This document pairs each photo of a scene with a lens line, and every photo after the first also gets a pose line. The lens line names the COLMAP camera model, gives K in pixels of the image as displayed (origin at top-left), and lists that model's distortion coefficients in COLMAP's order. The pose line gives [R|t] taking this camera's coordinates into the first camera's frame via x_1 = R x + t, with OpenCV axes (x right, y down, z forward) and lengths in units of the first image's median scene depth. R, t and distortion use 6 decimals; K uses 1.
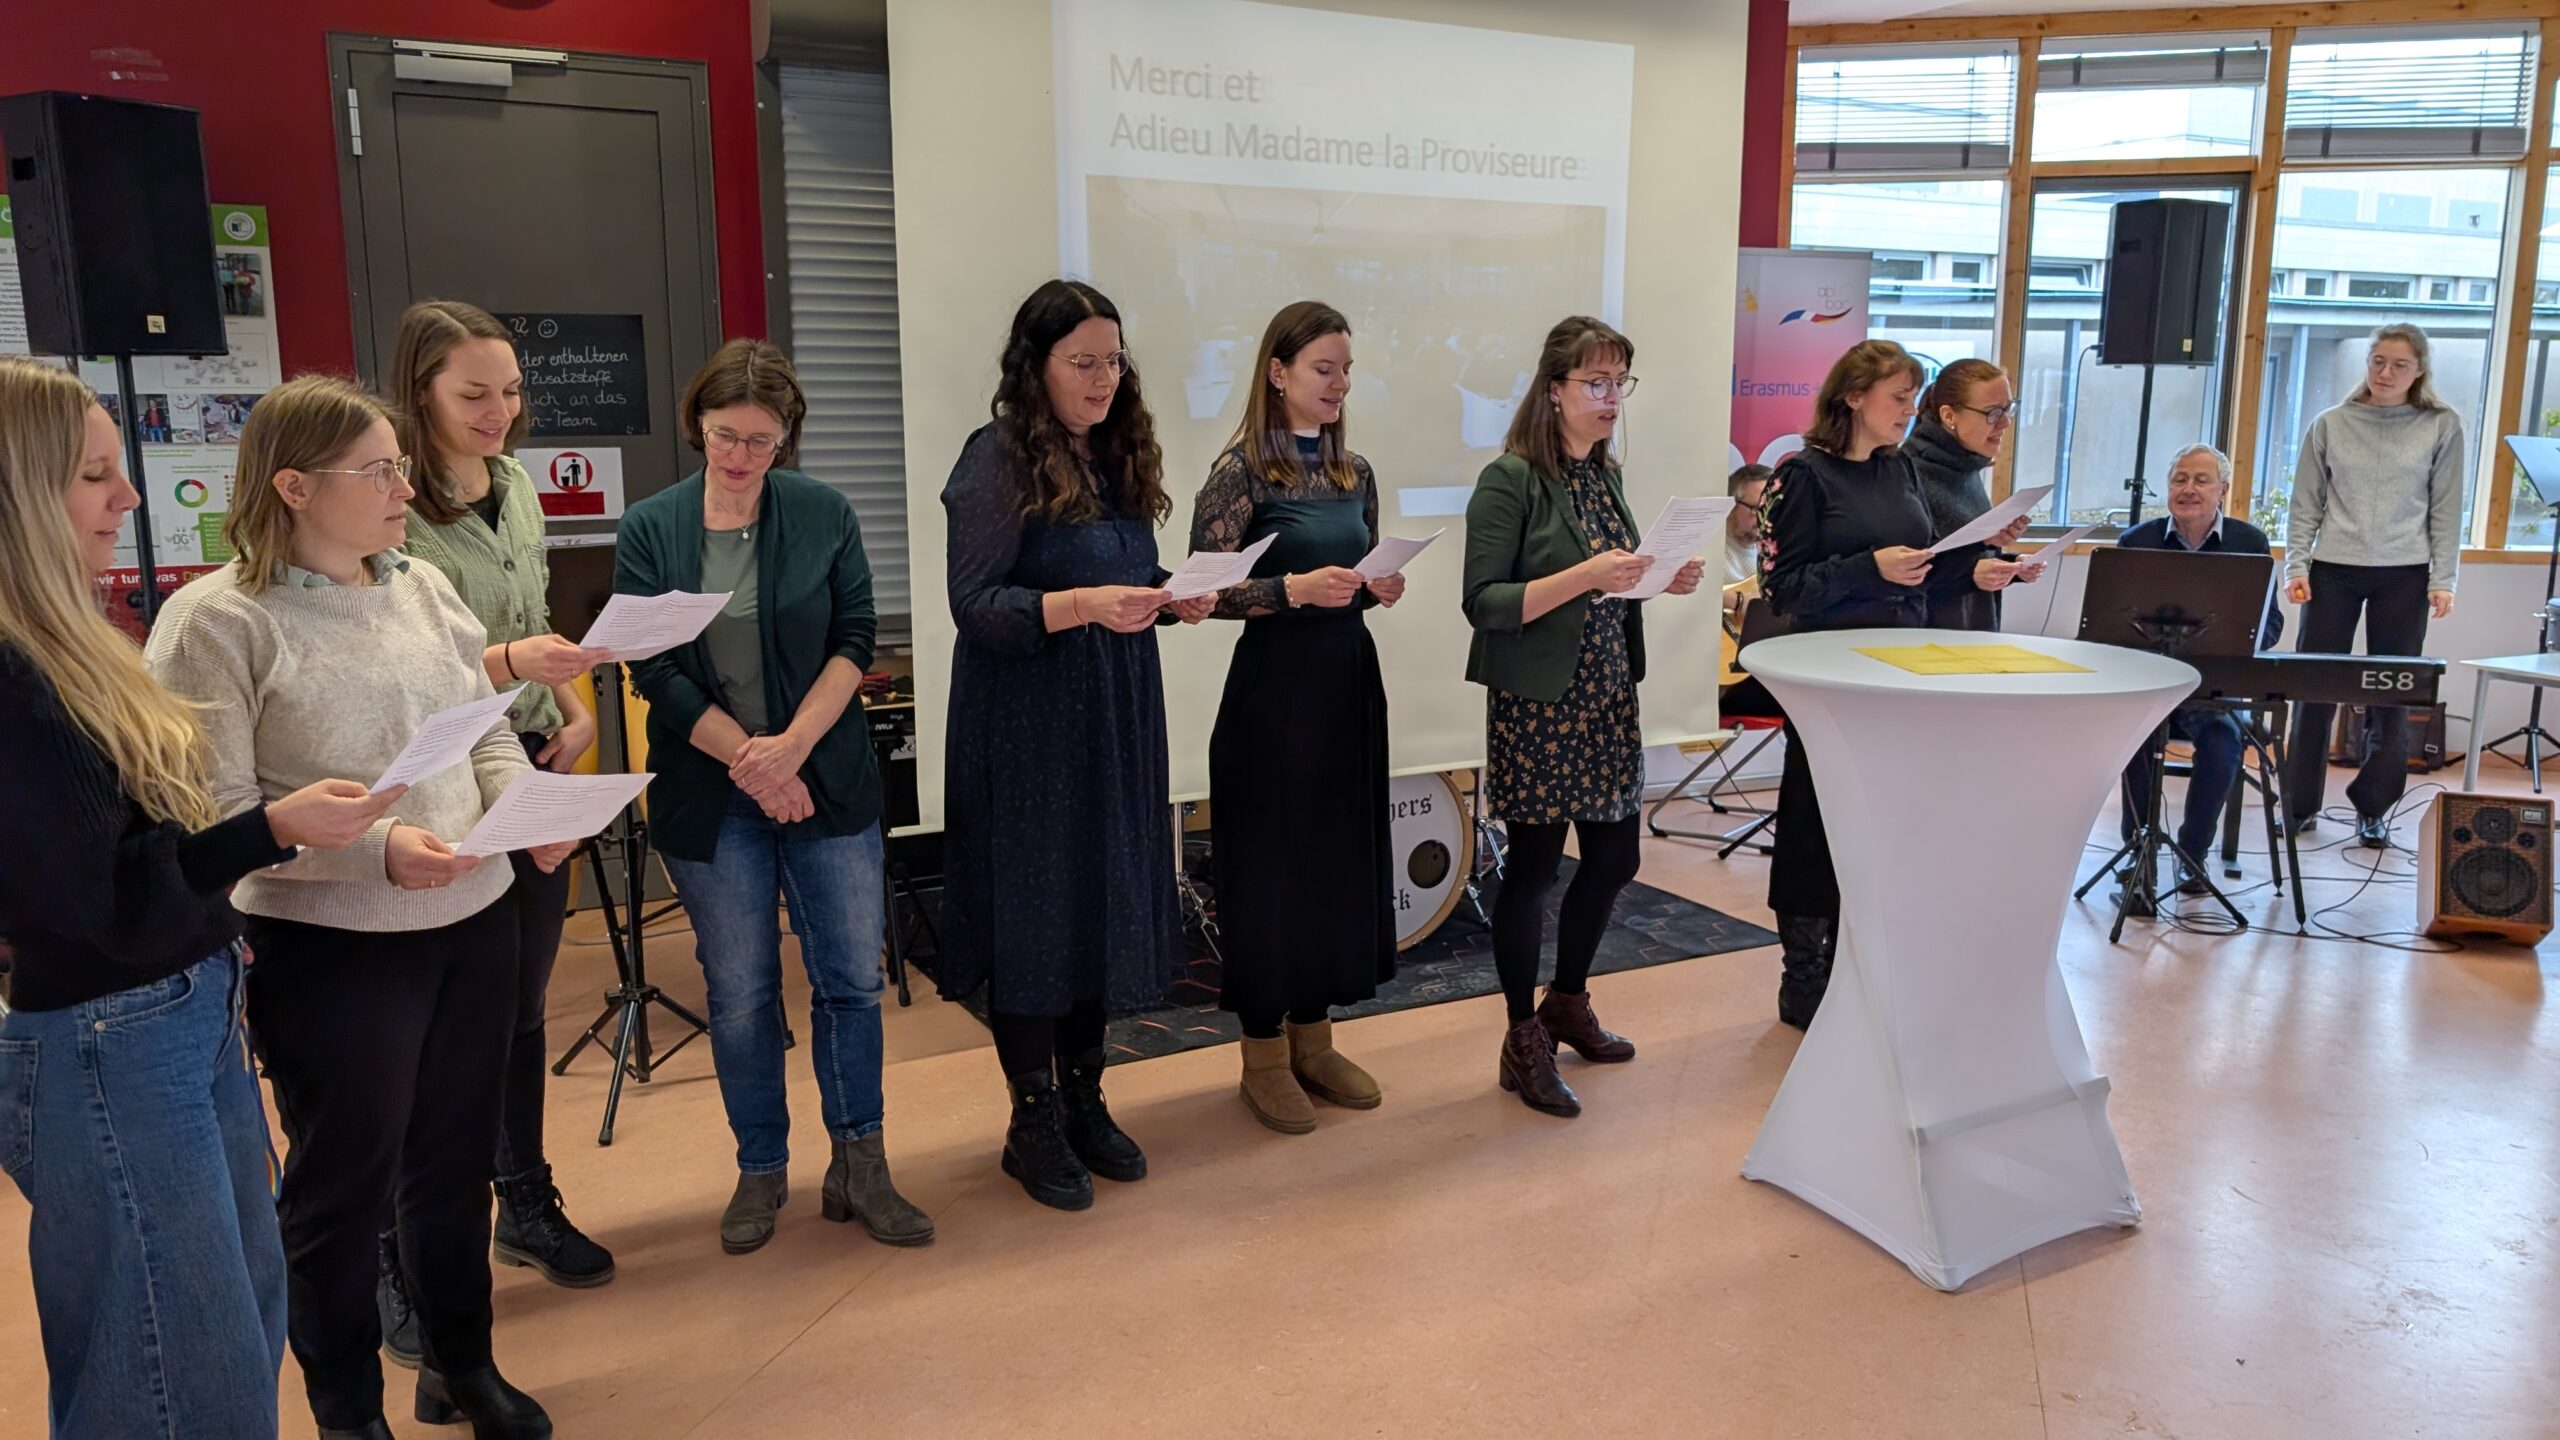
lens RADIAL K [[1888.6, 0, 1323.6], [0, 1888.6, 722.7], [0, 0, 1]] dist [0.020116, -0.015049]
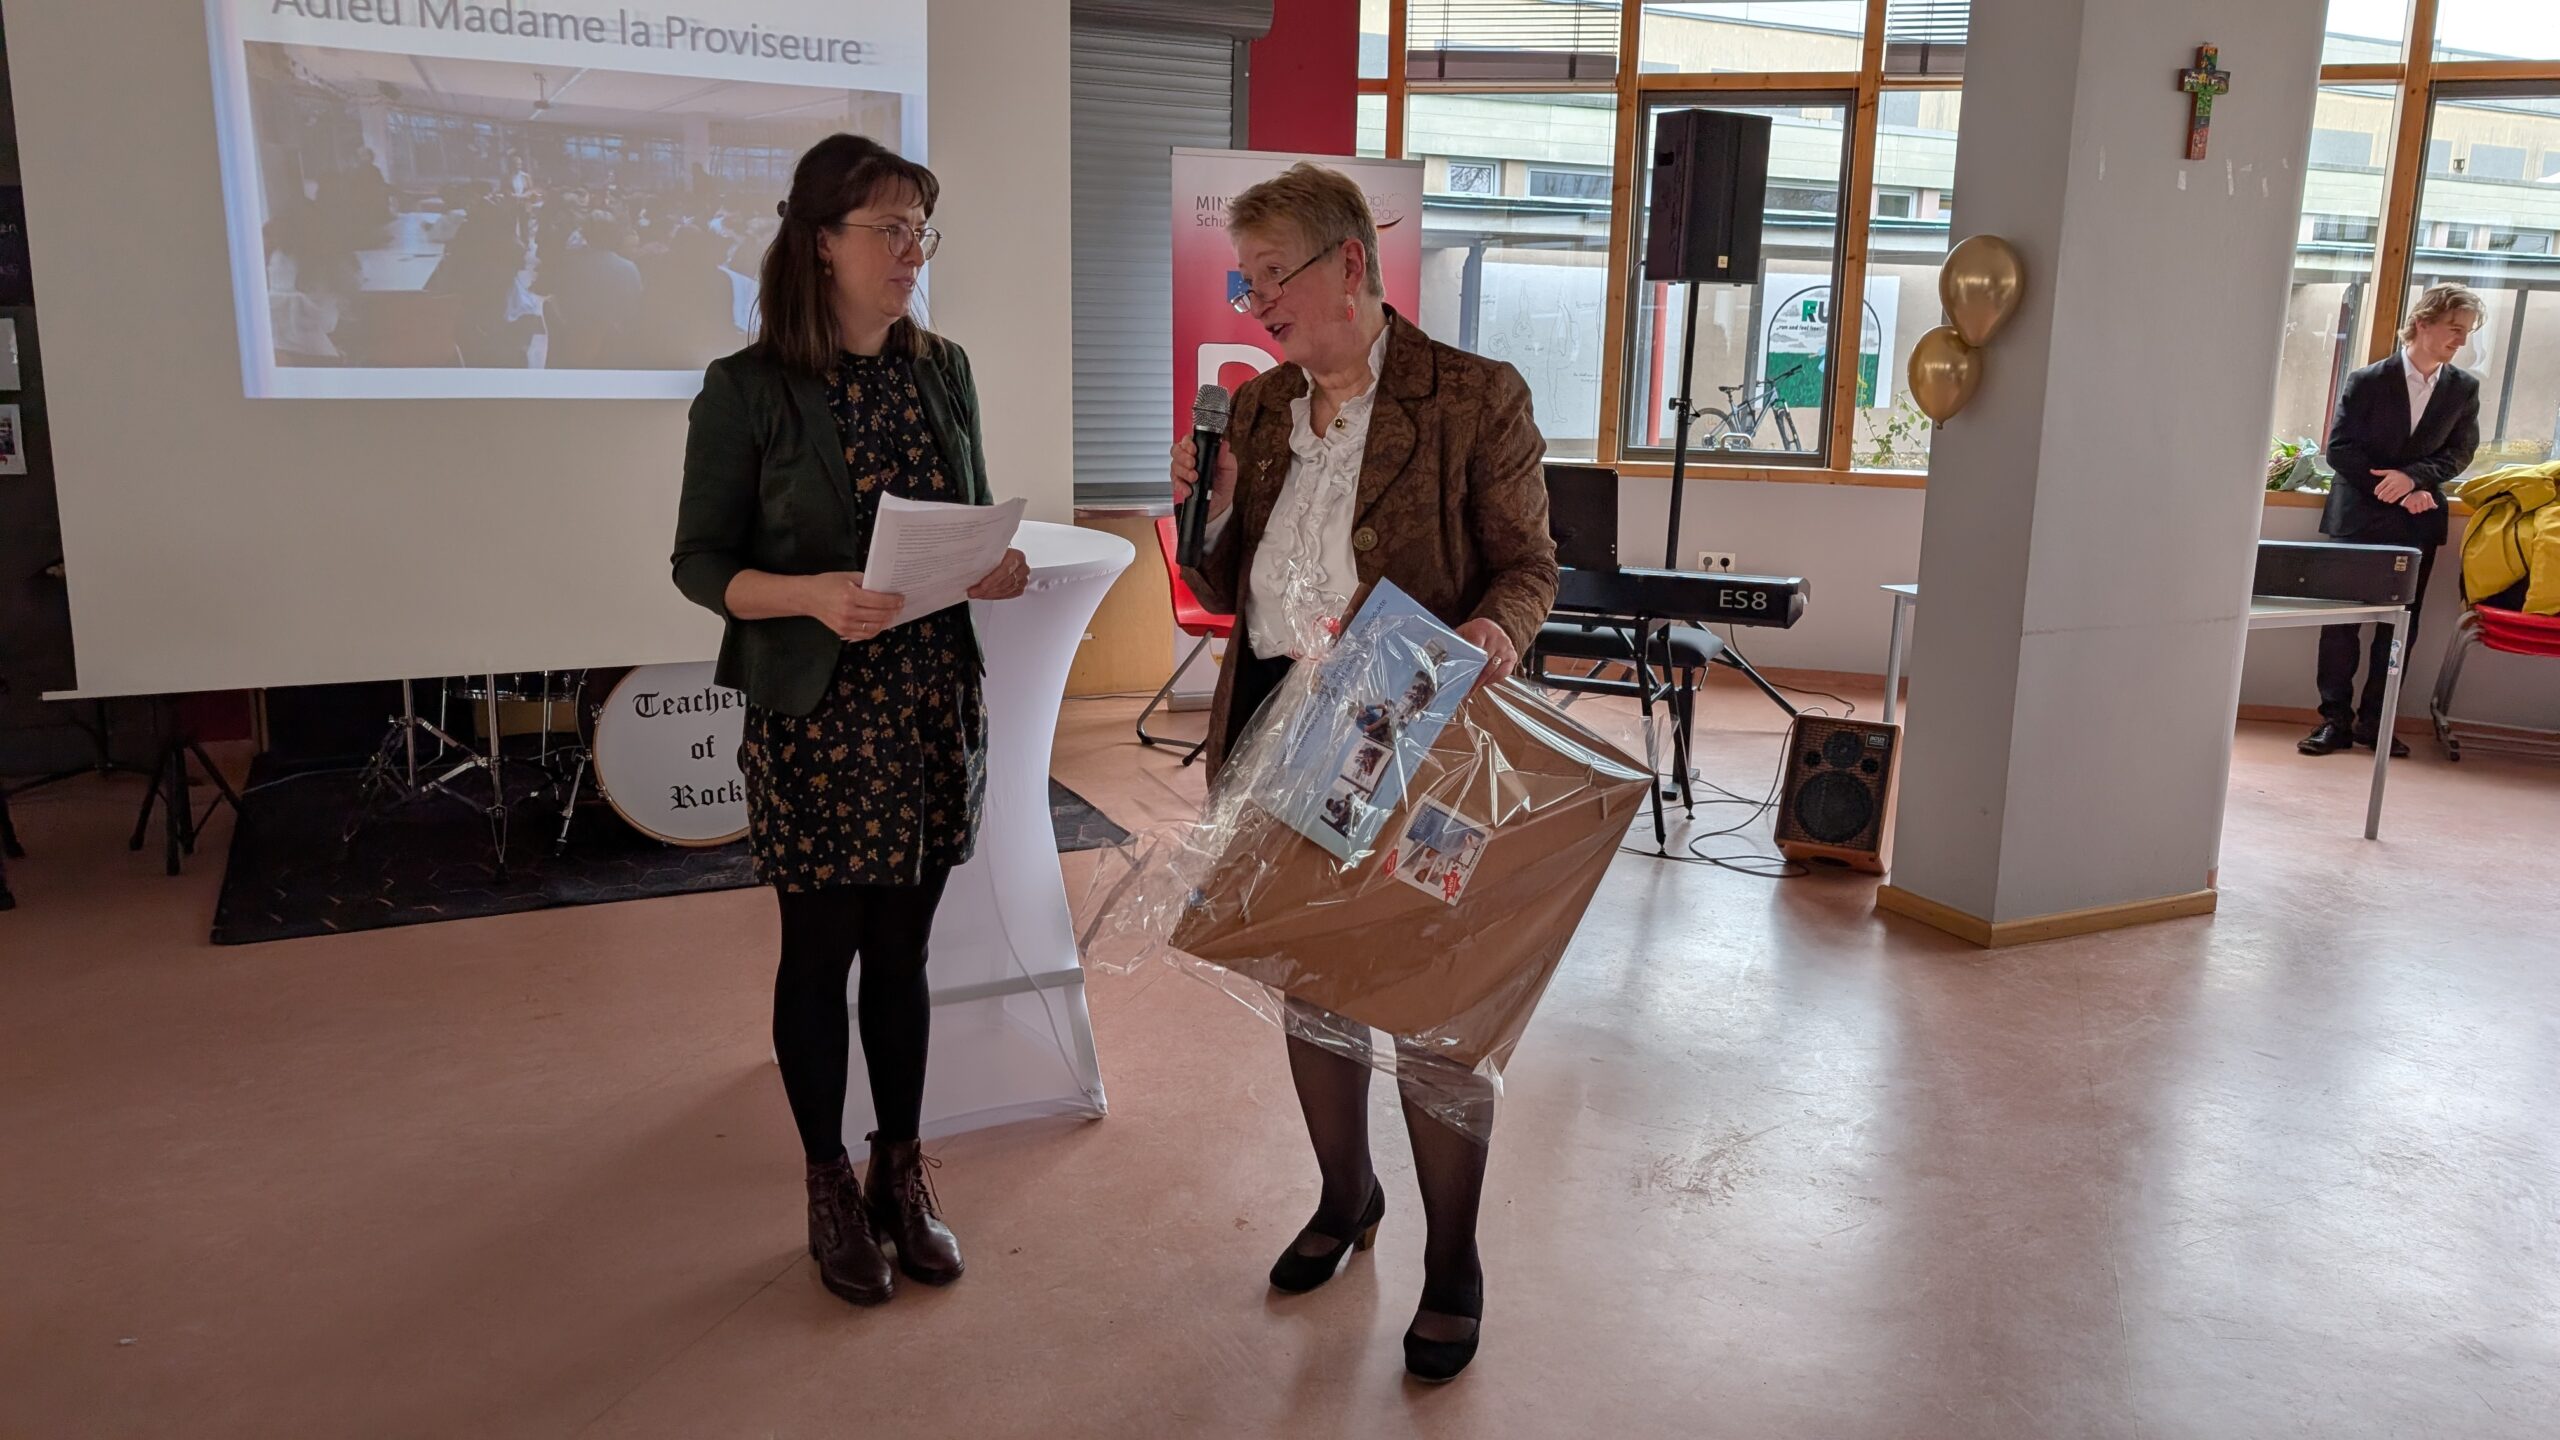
lens RADIAL K [[1888.6, 0, 1308.8], [0, 1888.6, 691.8], [0, 0, 1]] dist [0.020116, -0.015049]
pose [[0.998833, 0.030610, -0.037358, 0.368742], [-0.029842, 0.999335, 0.020960, 0.011613], [0.037974, -0.019820, 0.999082, 0.012428]]
